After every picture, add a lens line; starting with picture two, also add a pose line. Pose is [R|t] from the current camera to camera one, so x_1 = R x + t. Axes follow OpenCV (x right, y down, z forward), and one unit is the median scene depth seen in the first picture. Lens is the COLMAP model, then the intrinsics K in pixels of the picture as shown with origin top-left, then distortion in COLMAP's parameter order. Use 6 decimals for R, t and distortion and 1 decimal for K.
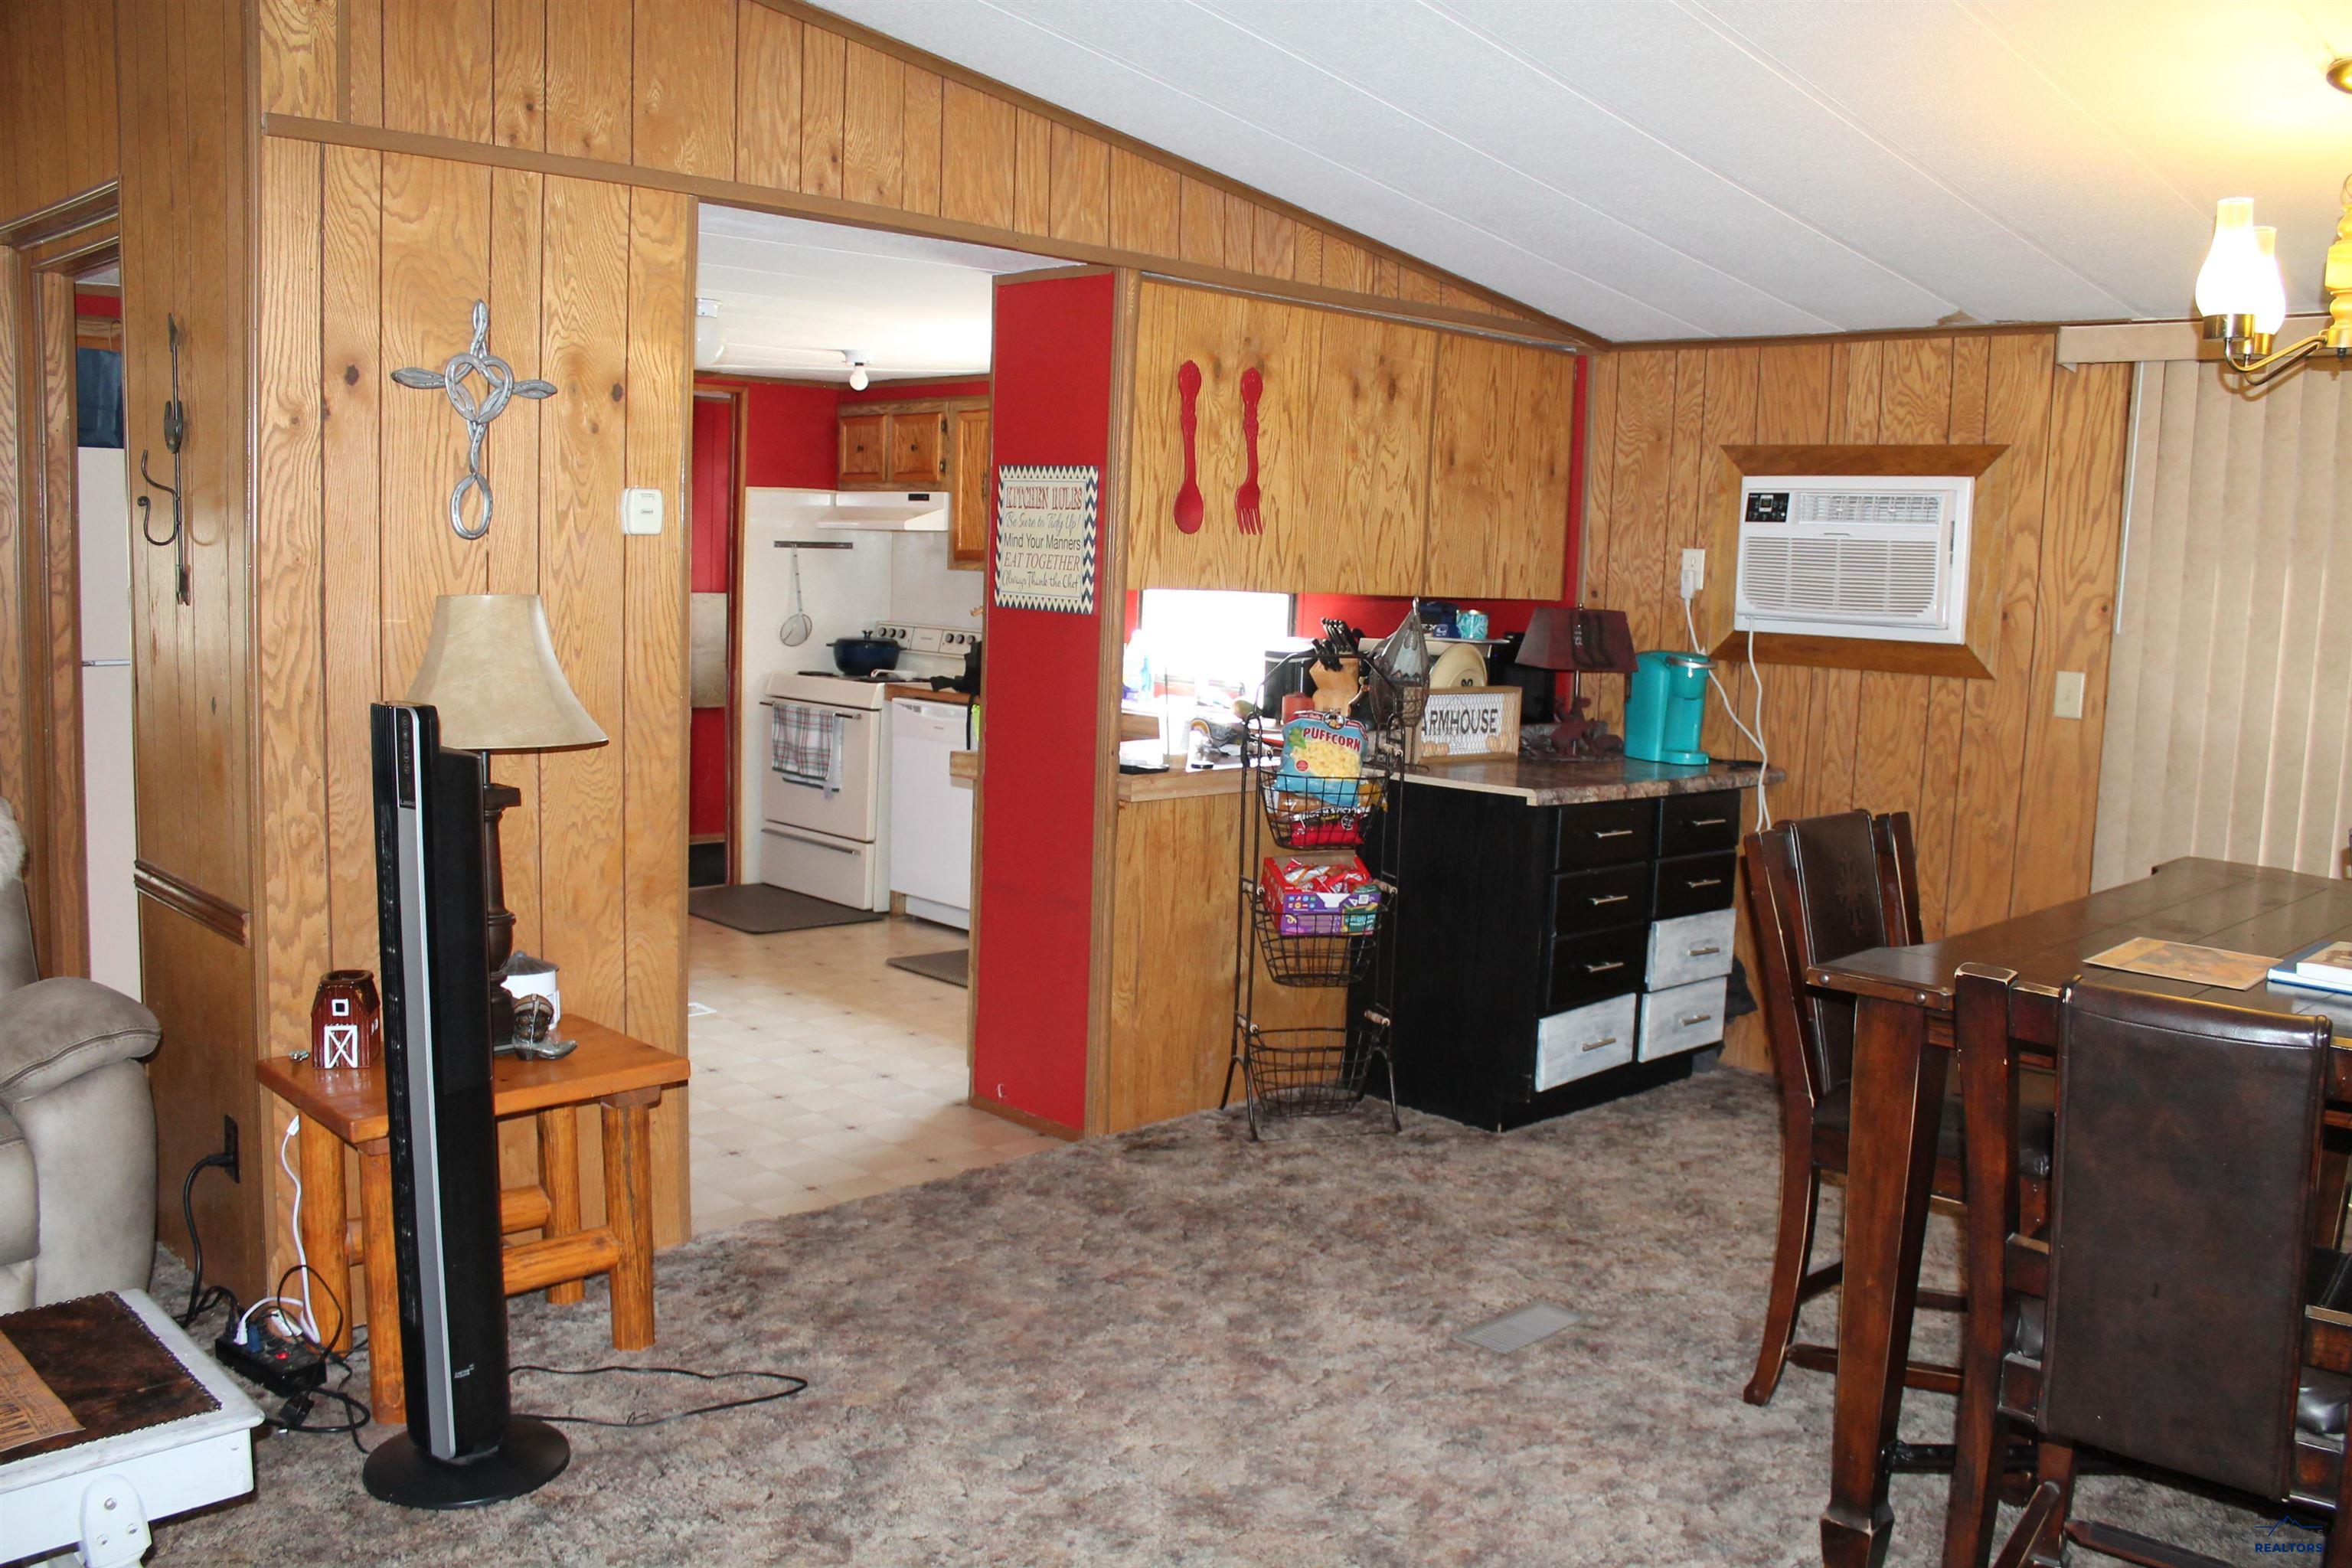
lens RADIAL K [[1977.9, 0, 1196.7], [0, 1977.9, 784.4], [0, 0, 1]] dist [-0.166002, 0.153264]
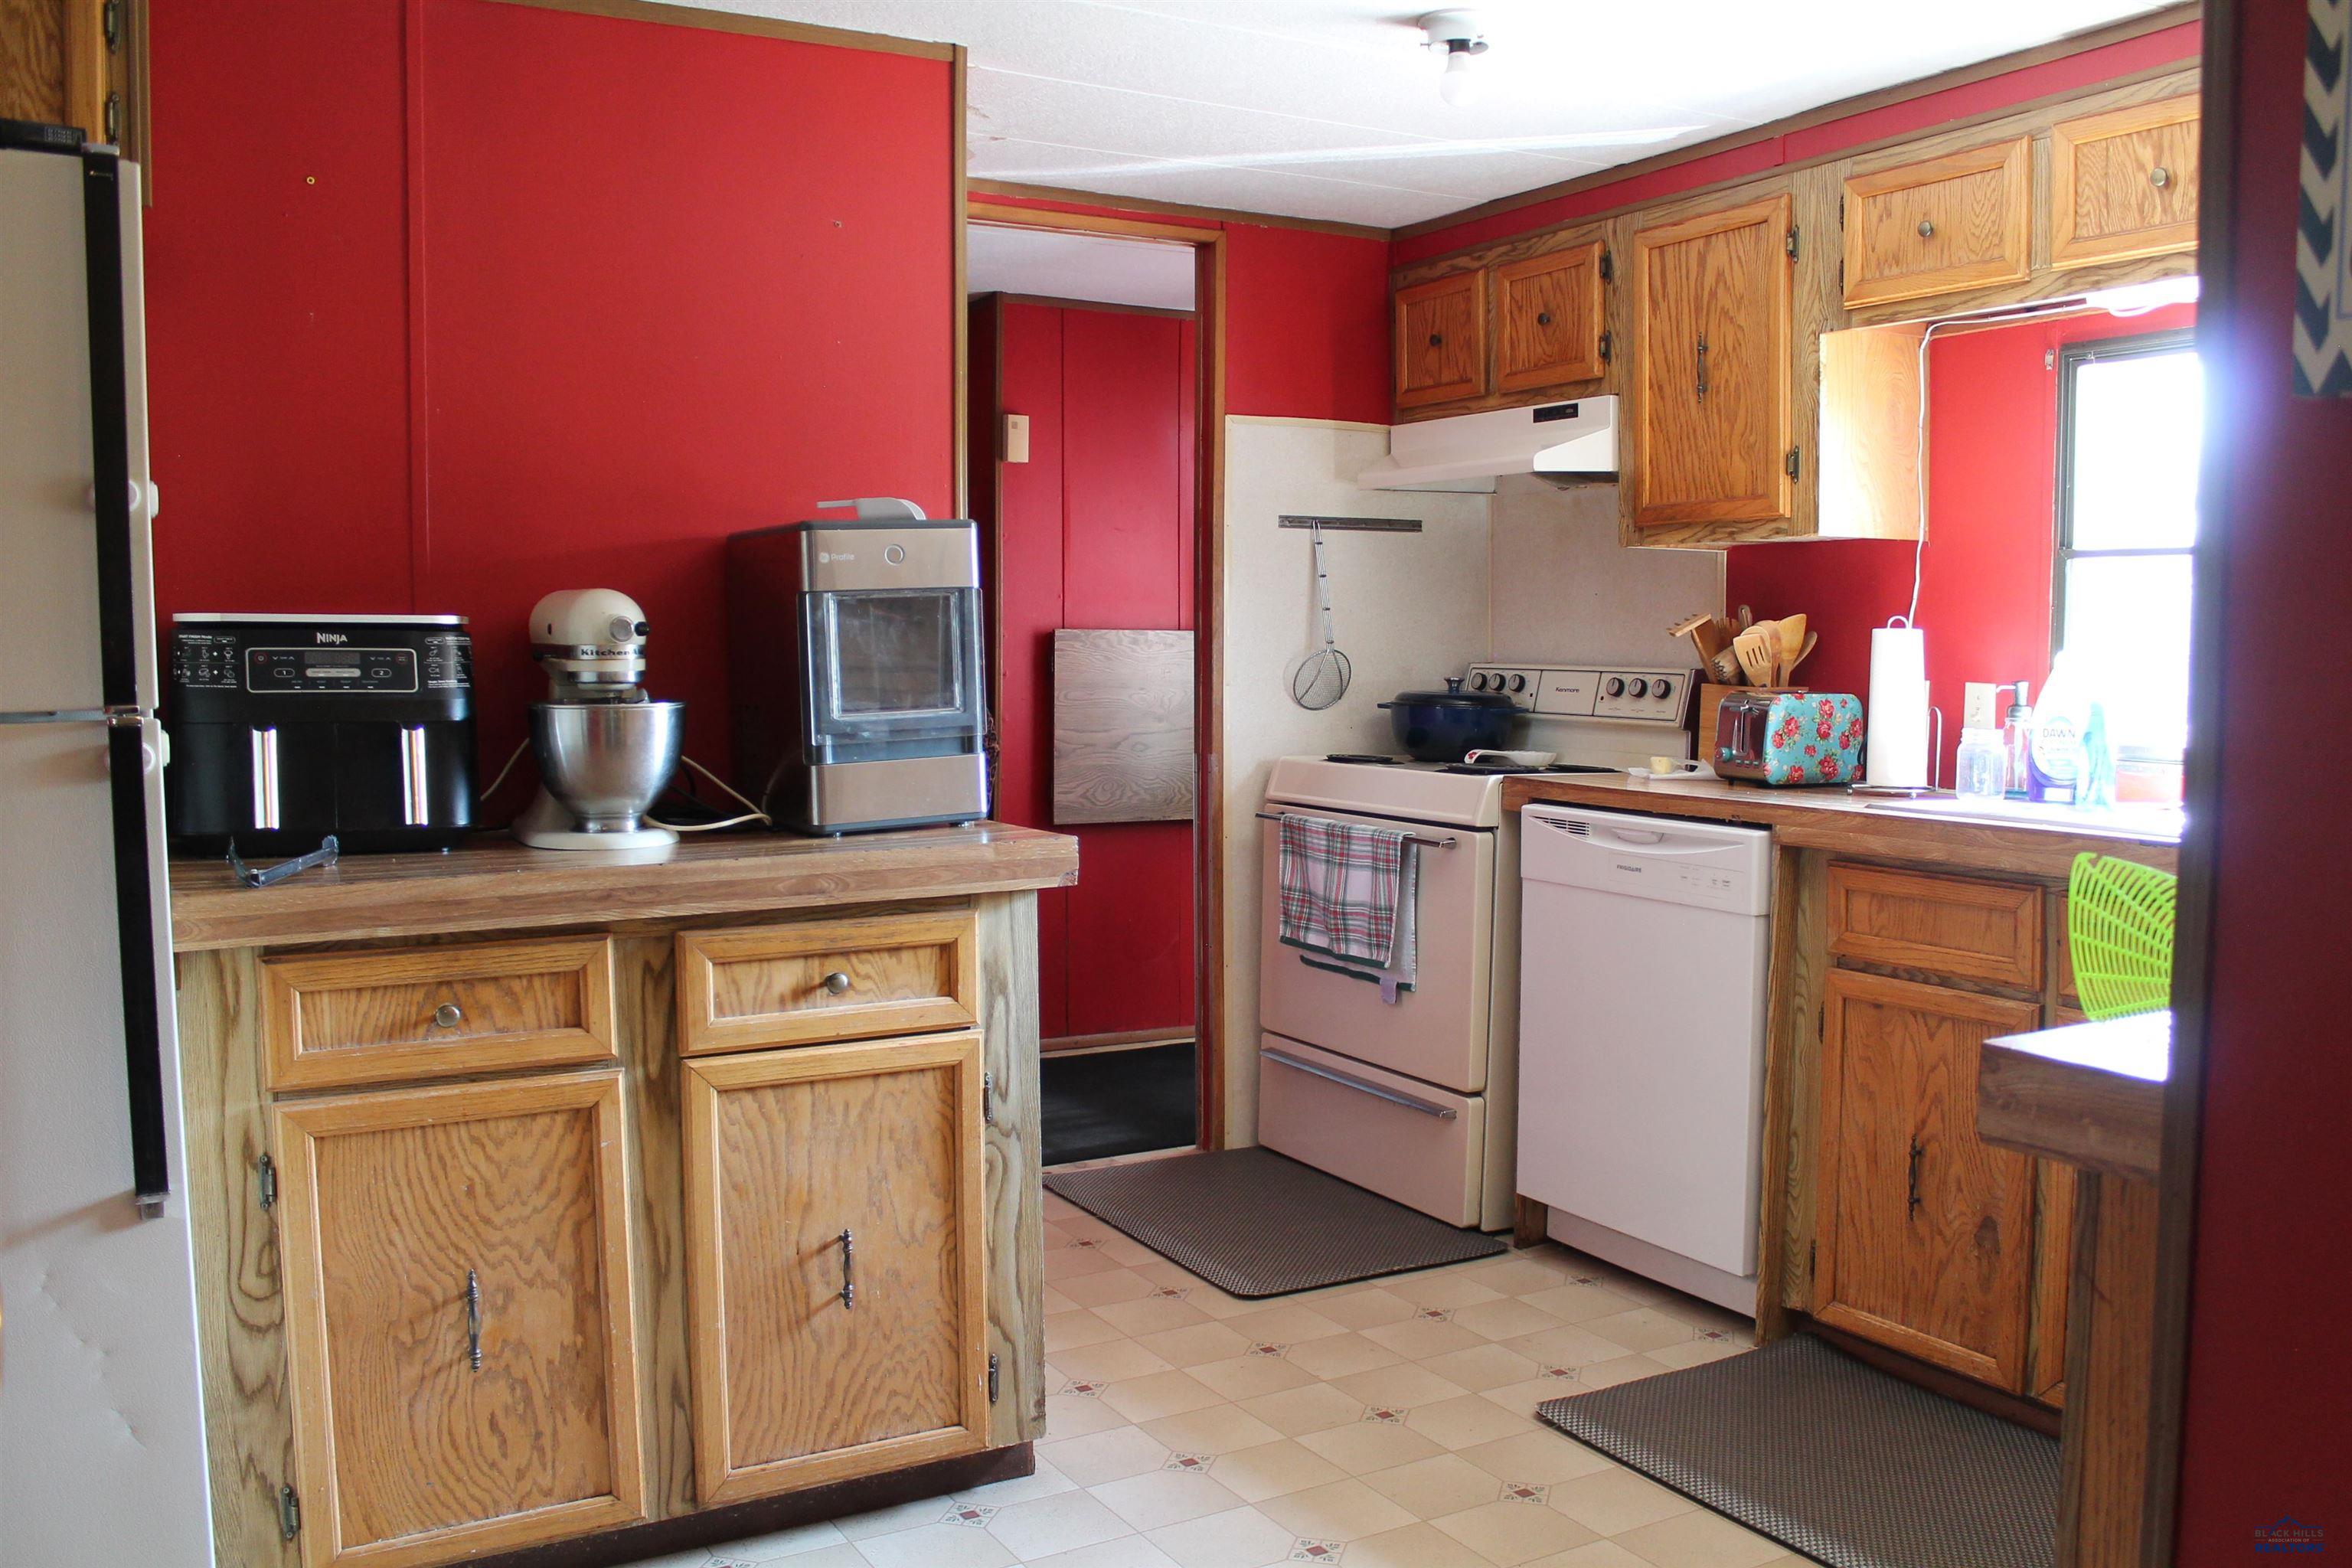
lens RADIAL K [[1977.9, 0, 1196.7], [0, 1977.9, 784.4], [0, 0, 1]] dist [-0.166002, 0.153264]
pose [[0.966944, -0.014488, -0.254578, -0.104137], [0.003354, 0.999021, -0.044115, -0.026966], [0.254968, 0.041803, 0.966045, 0.489646]]
